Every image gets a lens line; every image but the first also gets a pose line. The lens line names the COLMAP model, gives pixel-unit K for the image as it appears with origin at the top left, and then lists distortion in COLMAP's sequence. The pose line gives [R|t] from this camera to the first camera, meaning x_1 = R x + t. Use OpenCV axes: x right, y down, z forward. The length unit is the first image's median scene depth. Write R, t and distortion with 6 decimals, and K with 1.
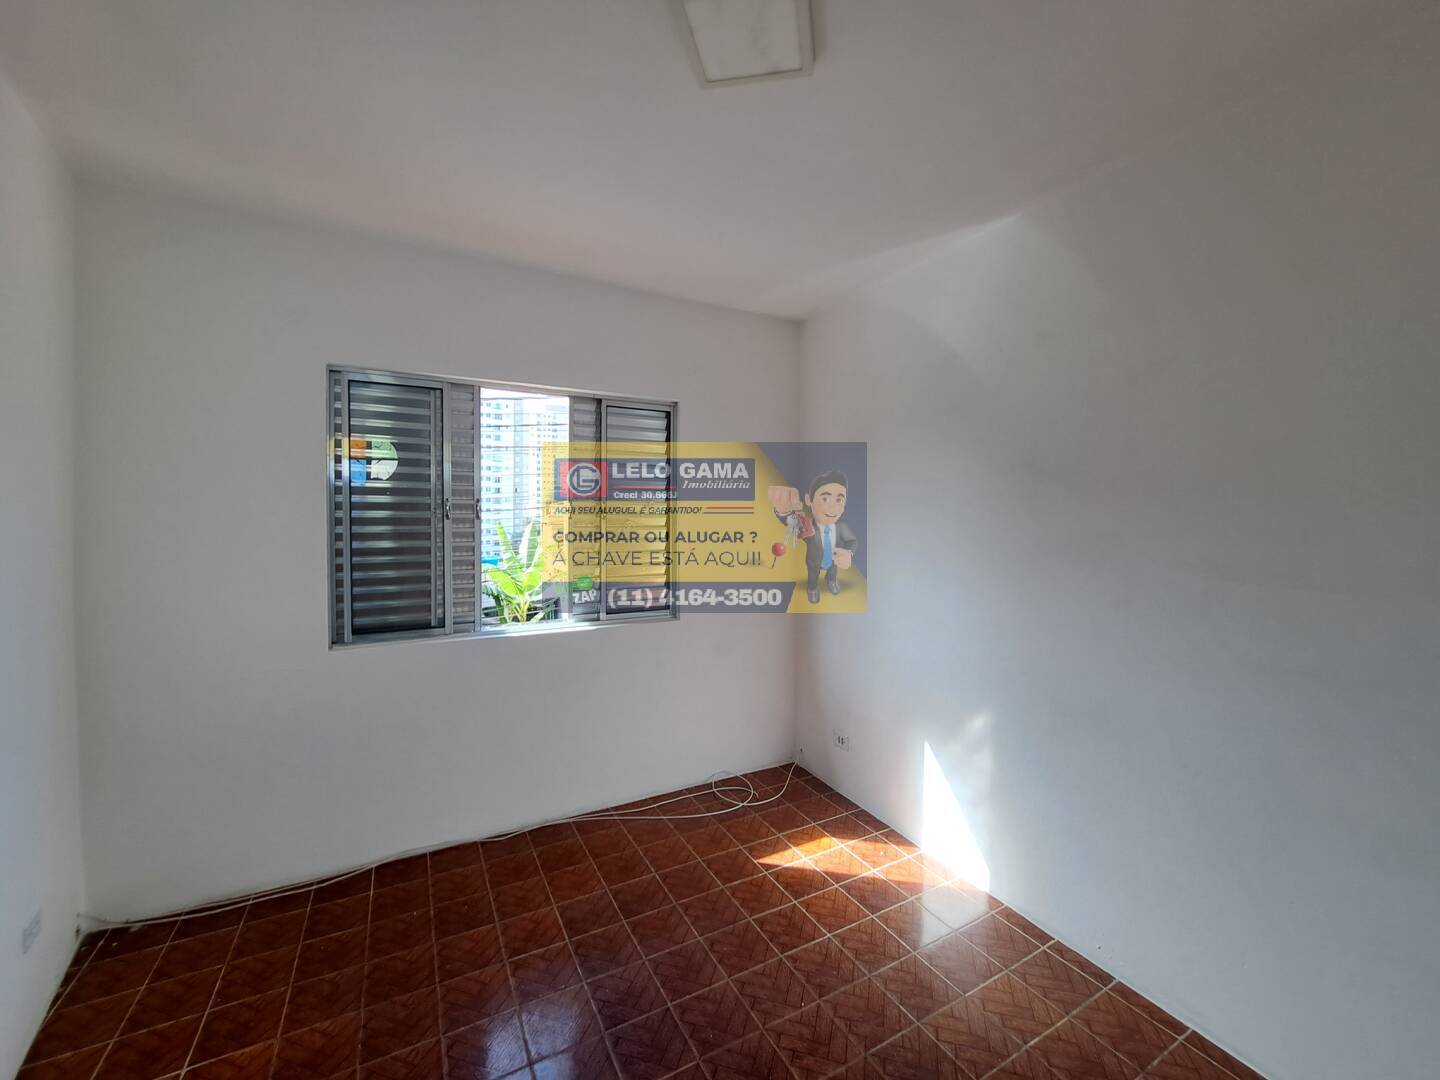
lens RADIAL K [[569.3, 0, 711.4], [0, 569.3, 530.8], [0, 0, 1]] dist [-0.009748, -0.000400]
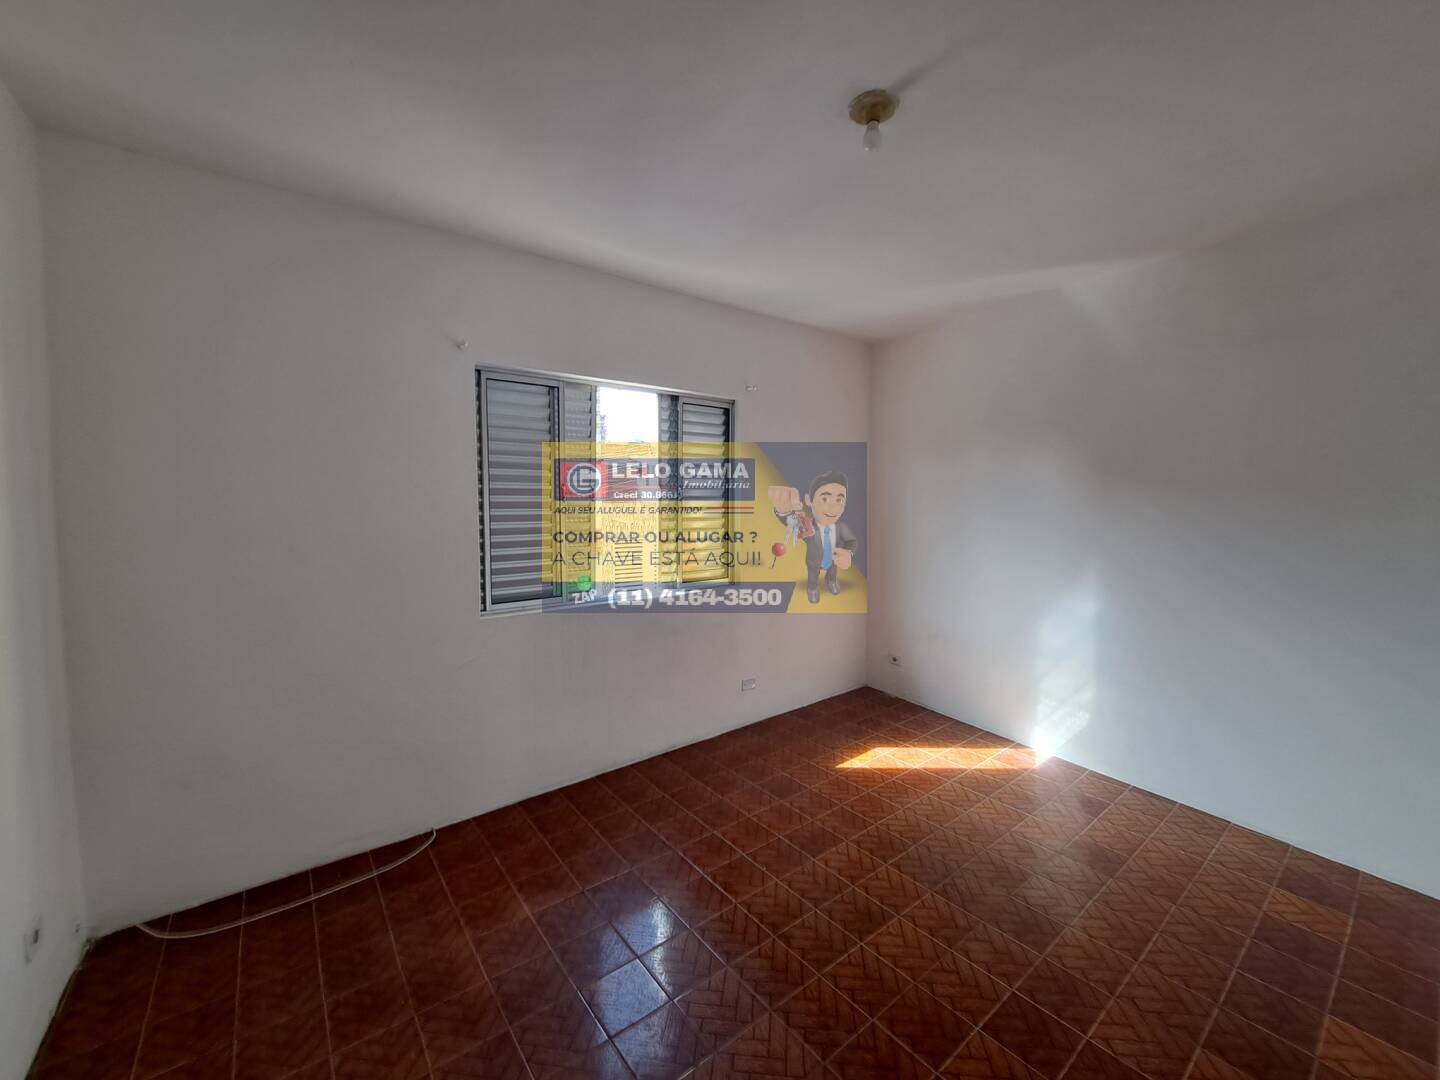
lens RADIAL K [[569.3, 0, 728.9], [0, 569.3, 531.5], [0, 0, 1]] dist [-0.009748, -0.000400]
pose [[0.985542, -0.008341, 0.169225, -0.300308], [0.001840, 0.999256, 0.038536, -0.003501], [-0.169420, -0.037667, 0.984824, -0.174250]]
